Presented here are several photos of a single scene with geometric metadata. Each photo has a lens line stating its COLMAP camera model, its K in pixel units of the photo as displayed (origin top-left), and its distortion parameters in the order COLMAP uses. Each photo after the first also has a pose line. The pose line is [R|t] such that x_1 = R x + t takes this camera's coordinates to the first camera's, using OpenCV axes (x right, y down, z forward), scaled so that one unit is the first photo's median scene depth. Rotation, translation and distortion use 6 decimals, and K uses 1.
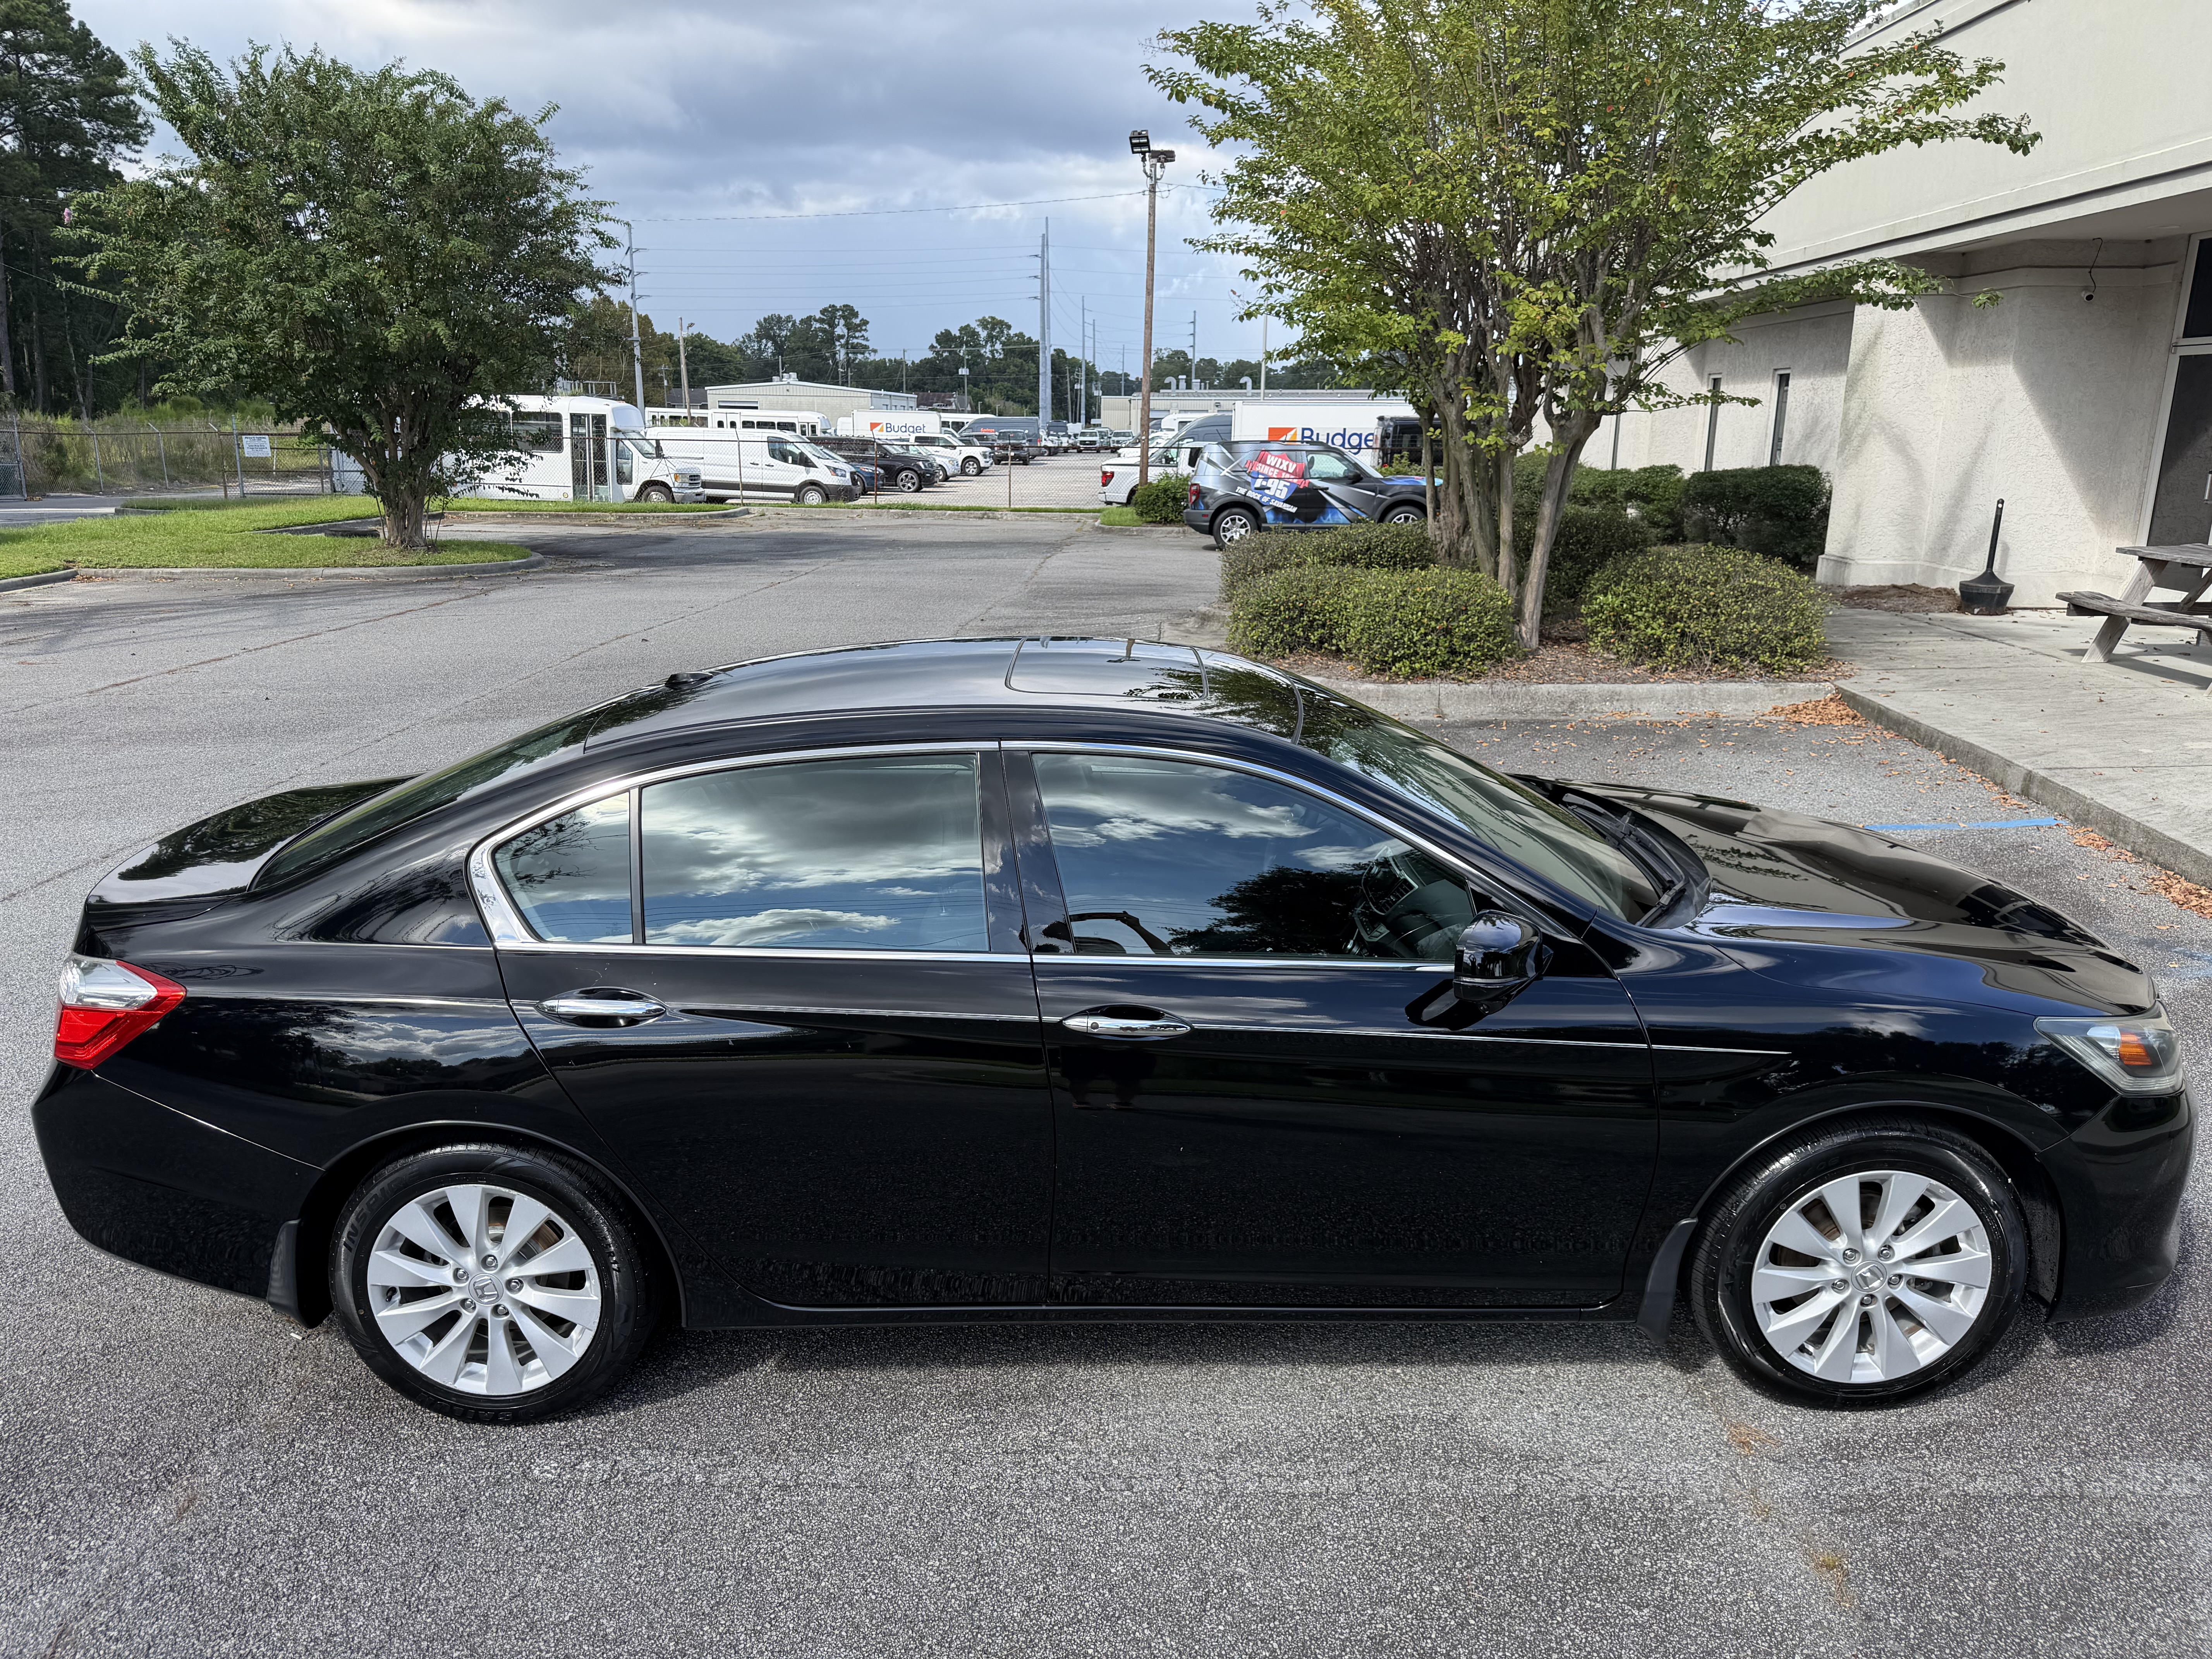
lens RADIAL K [[1624.3, 0, 1103.6], [0, 1624.3, 816.2], [0, 0, 1]] dist [0.006567, -0.015146]
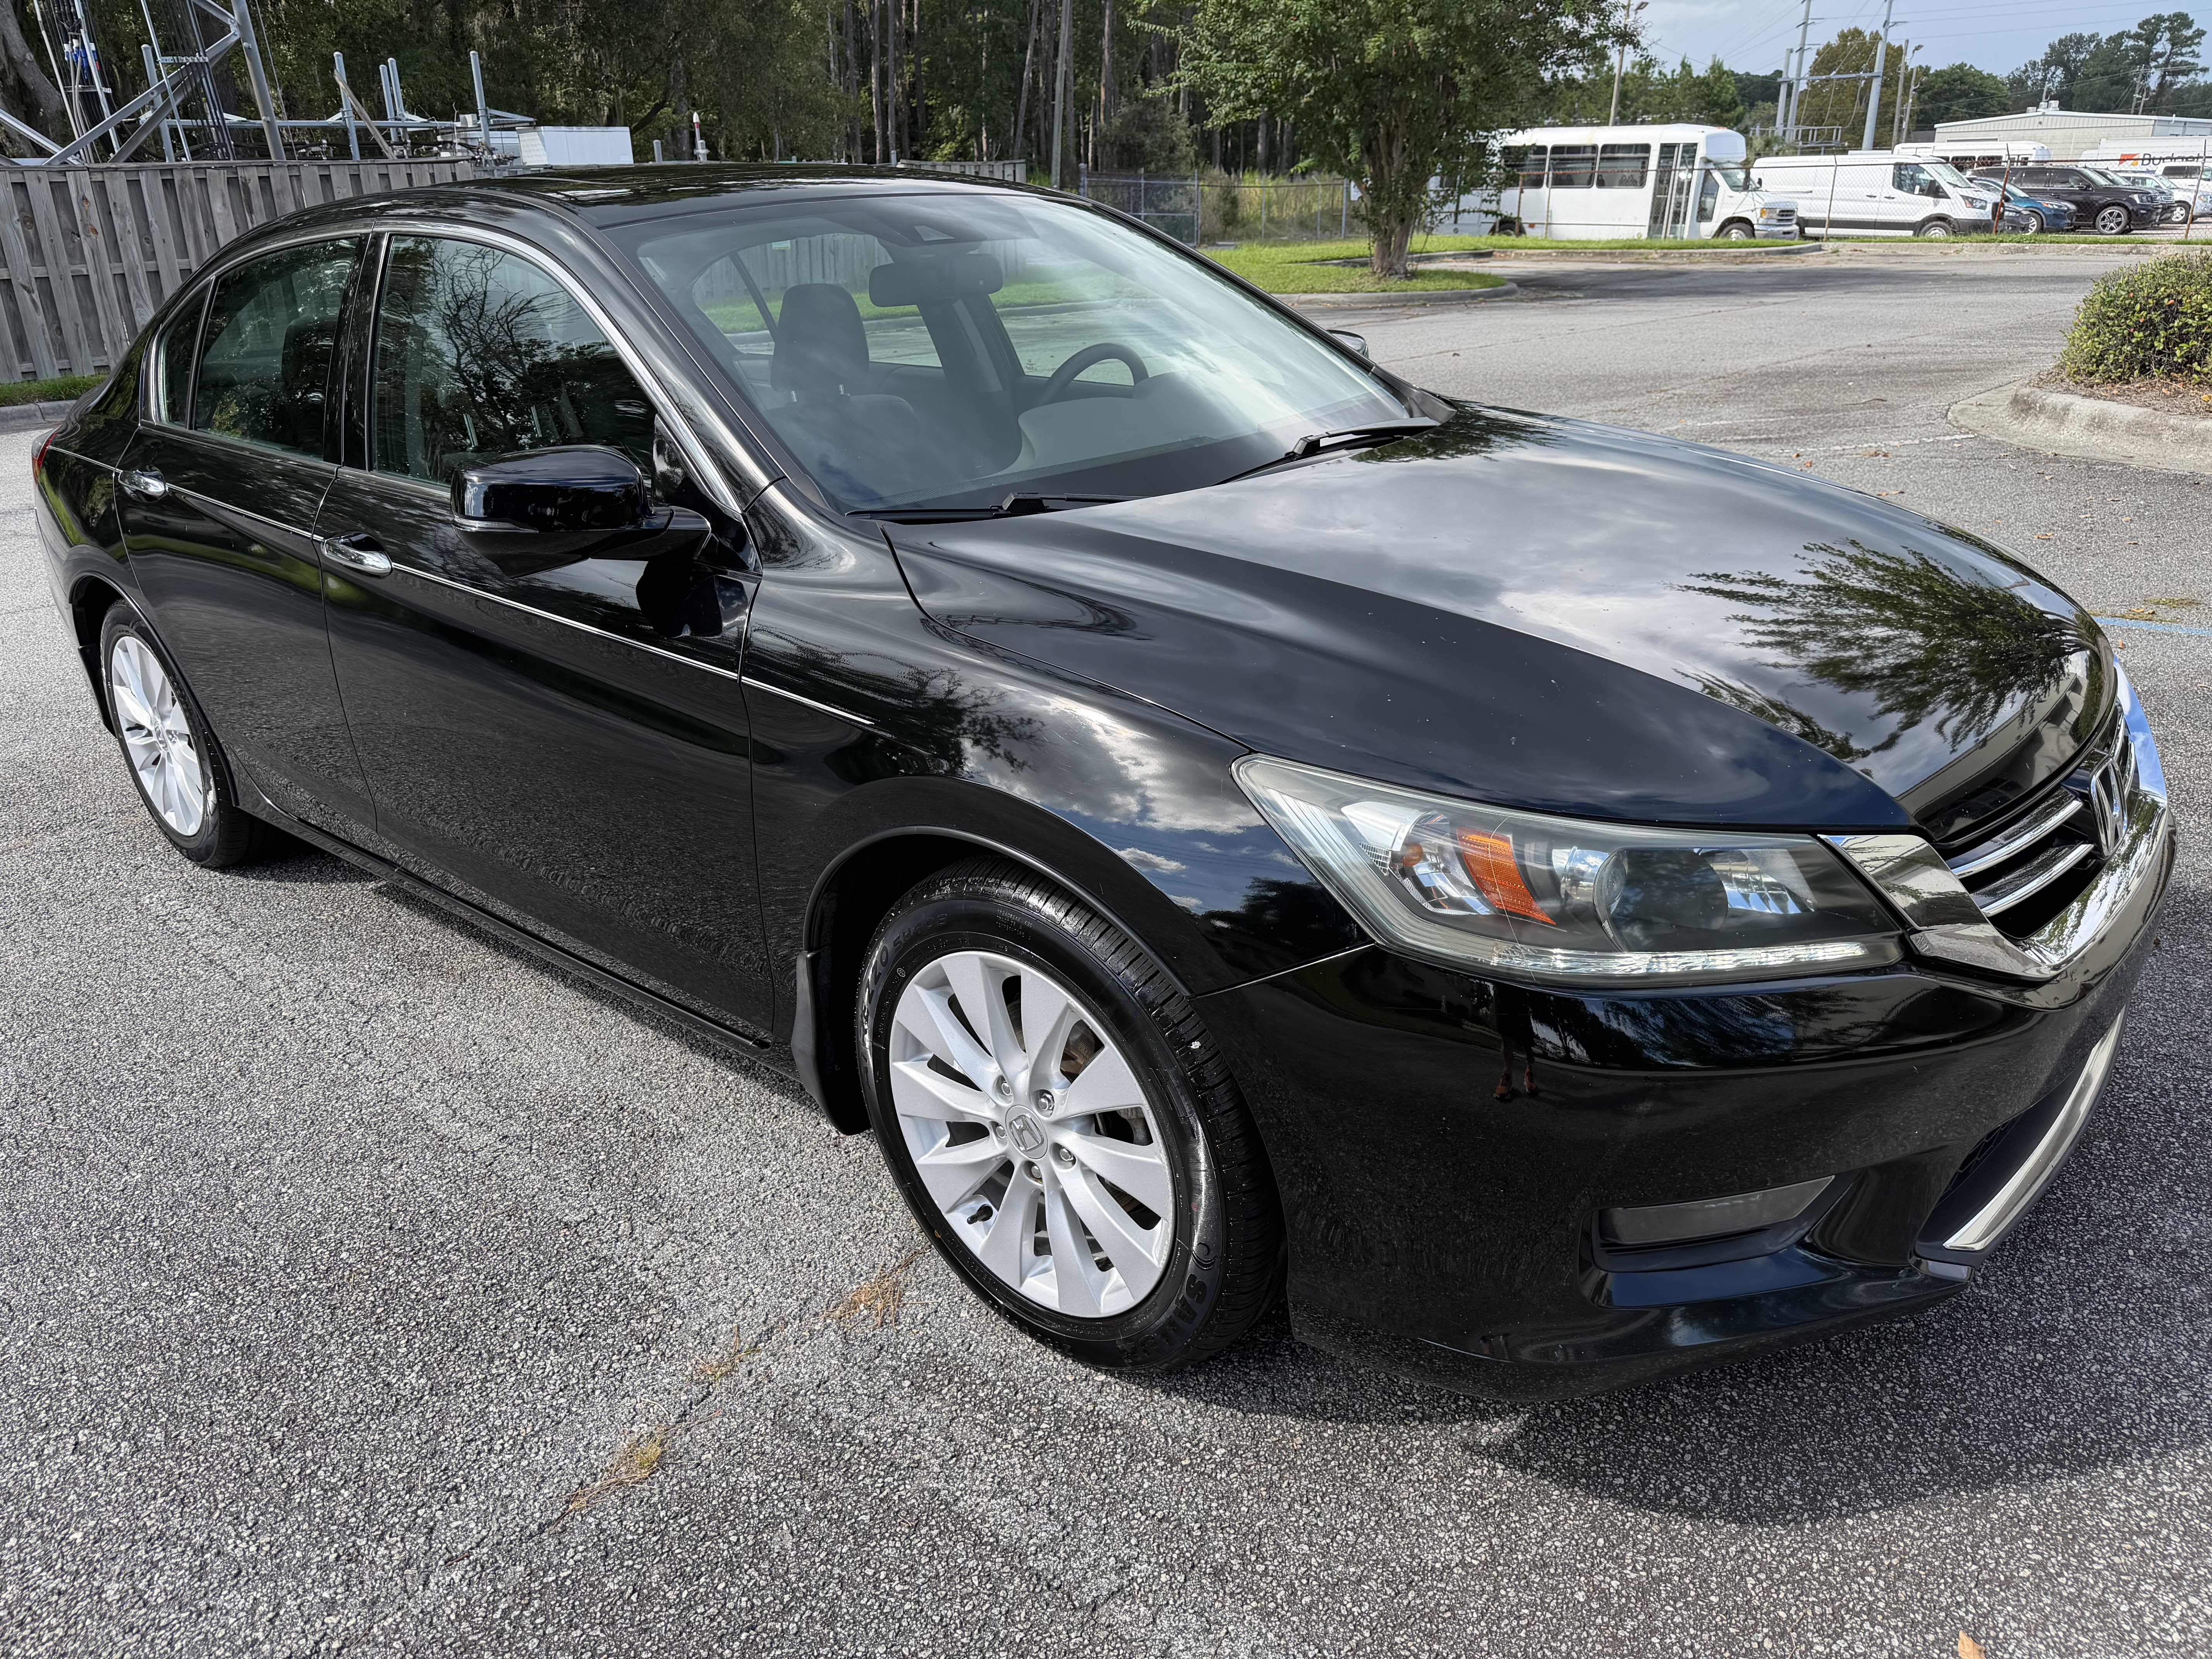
lens RADIAL K [[1588.5, 0, 1106.0], [0, 1588.5, 829.5], [0, 0, 1]] dist [0.039520, -0.021758]
pose [[0.757494, 0.219400, -0.614871, 0.194607], [-0.129813, 0.973650, 0.187496, 0.013906], [0.639806, -0.062209, 0.766015, 0.135591]]
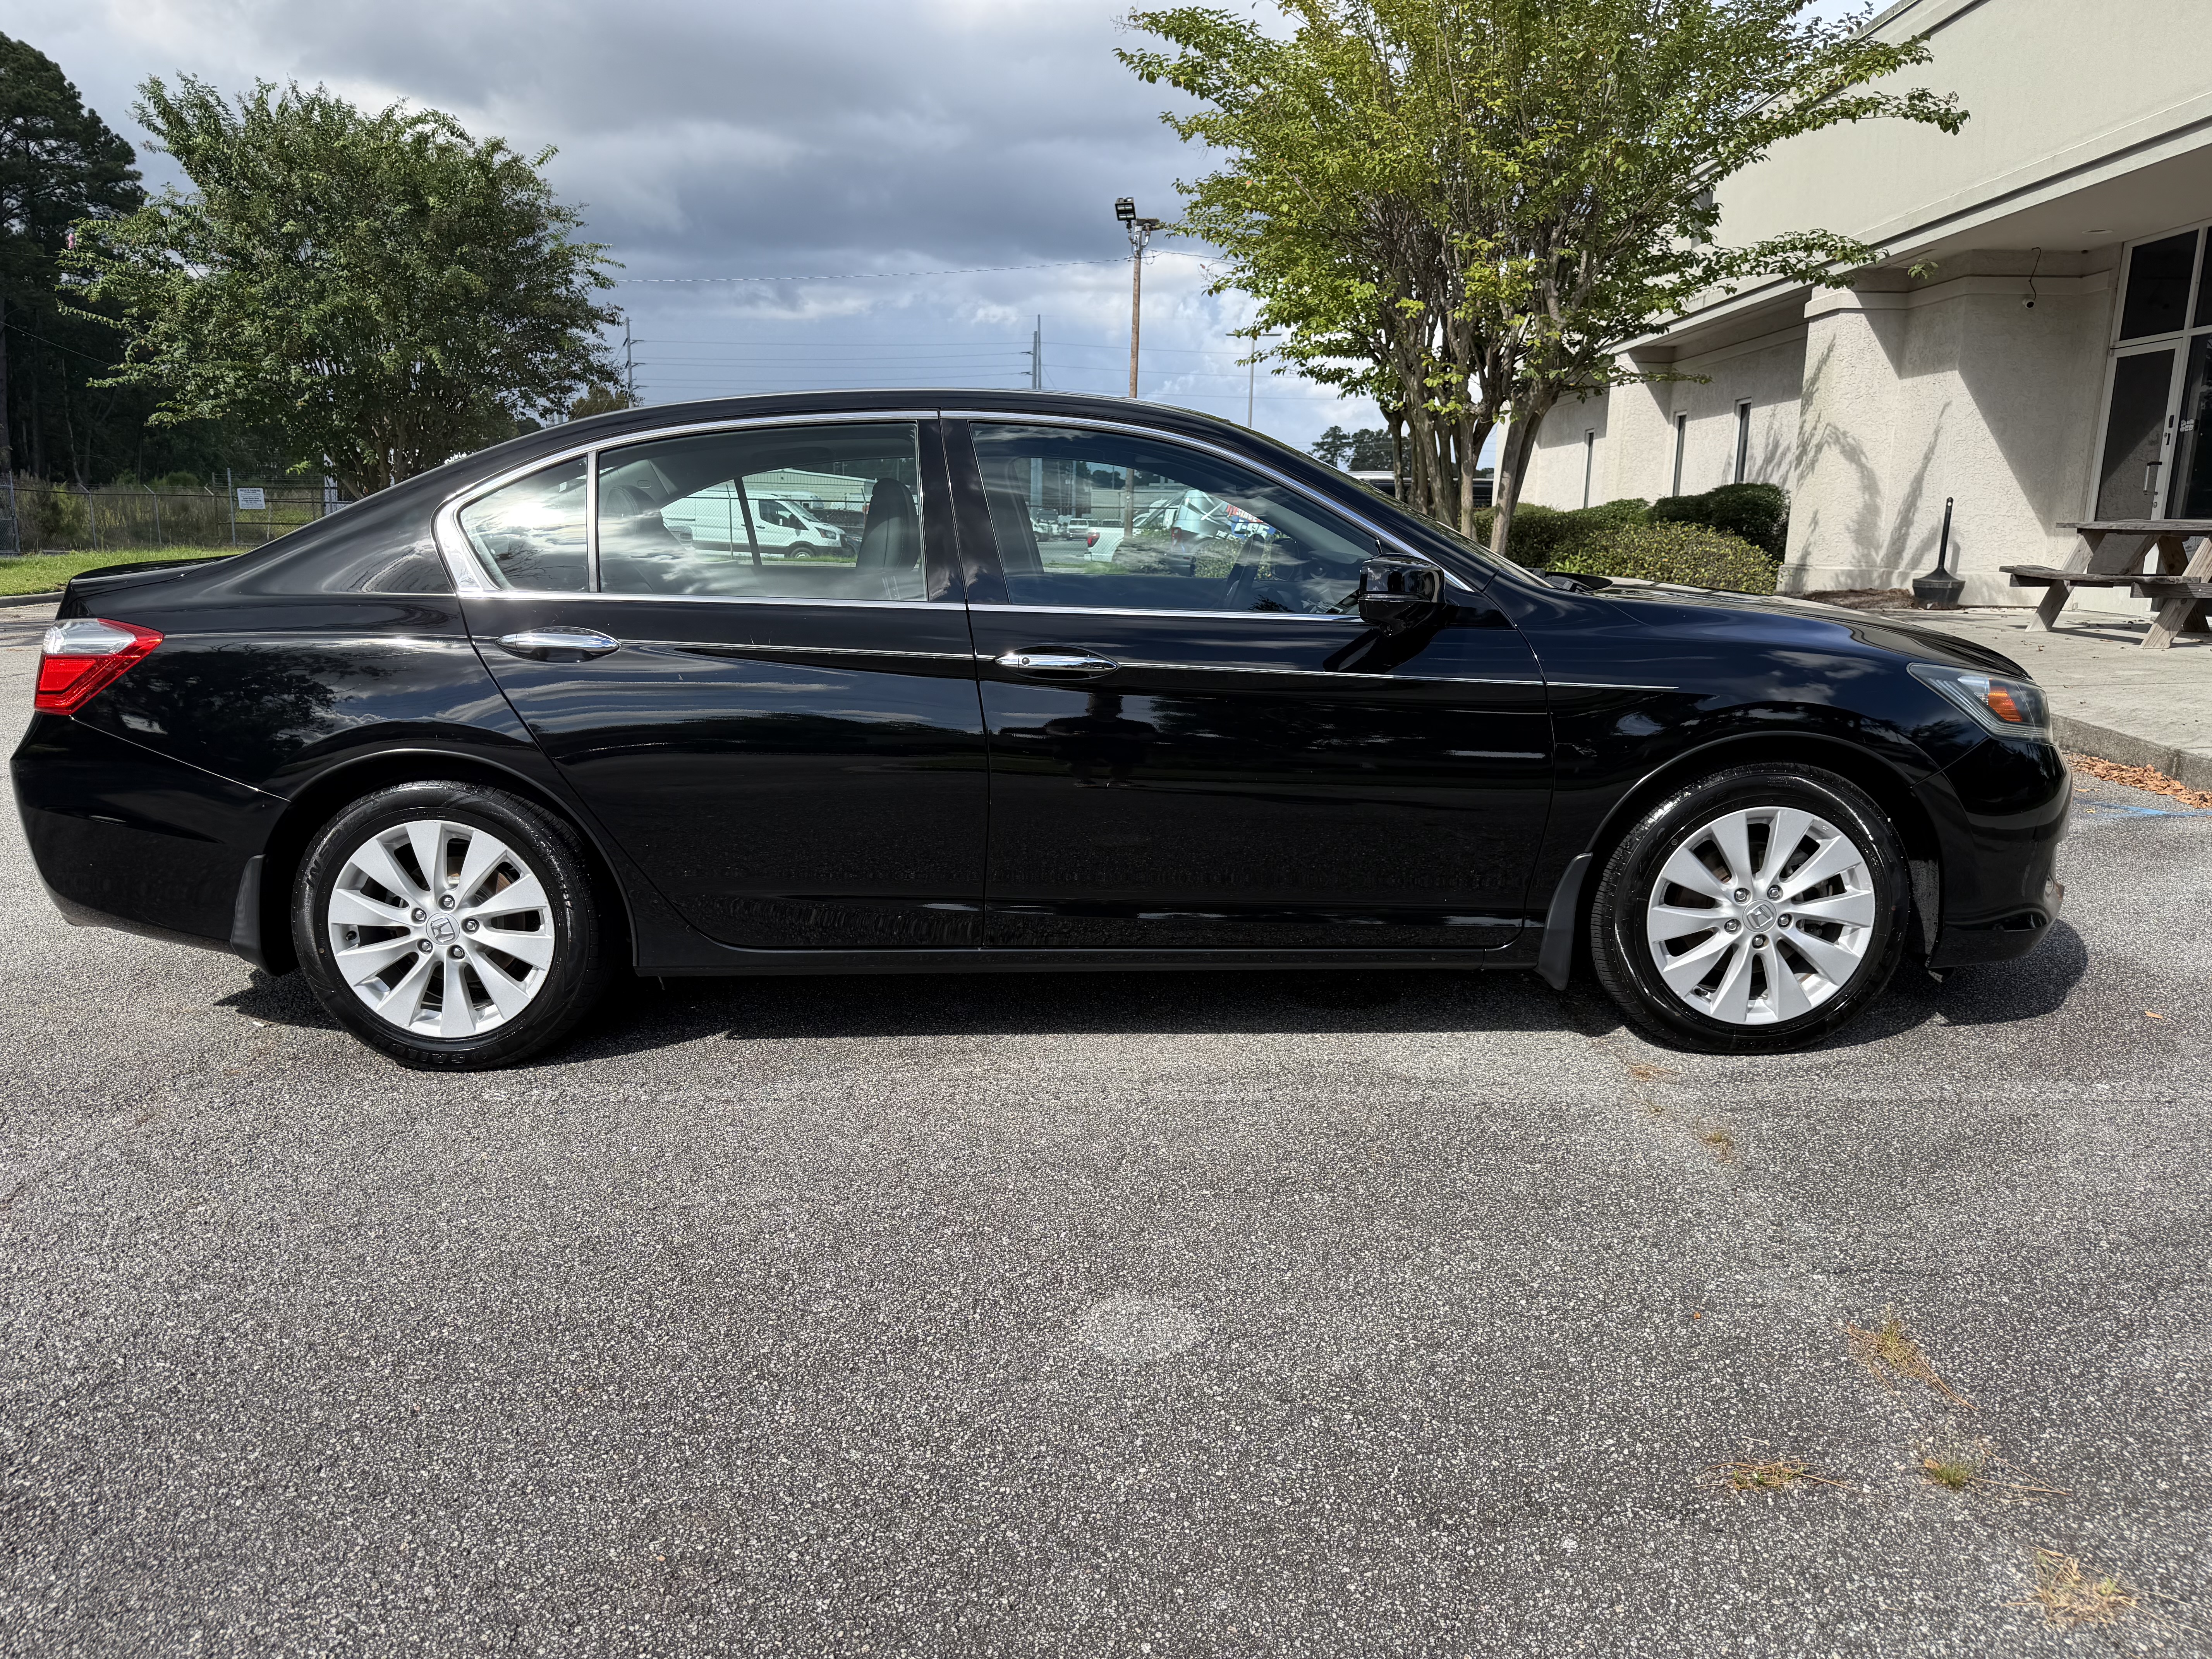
lens RADIAL K [[1623.3, 0, 1113.9], [0, 1623.3, 833.9], [0, 0, 1]] dist [0.014212, -0.025258]
pose [[0.999919, 0.004505, 0.011873, 0.009117], [-0.003878, 0.998625, -0.052278, 0.067284], [-0.012093, 0.052228, 0.998562, -0.012256]]
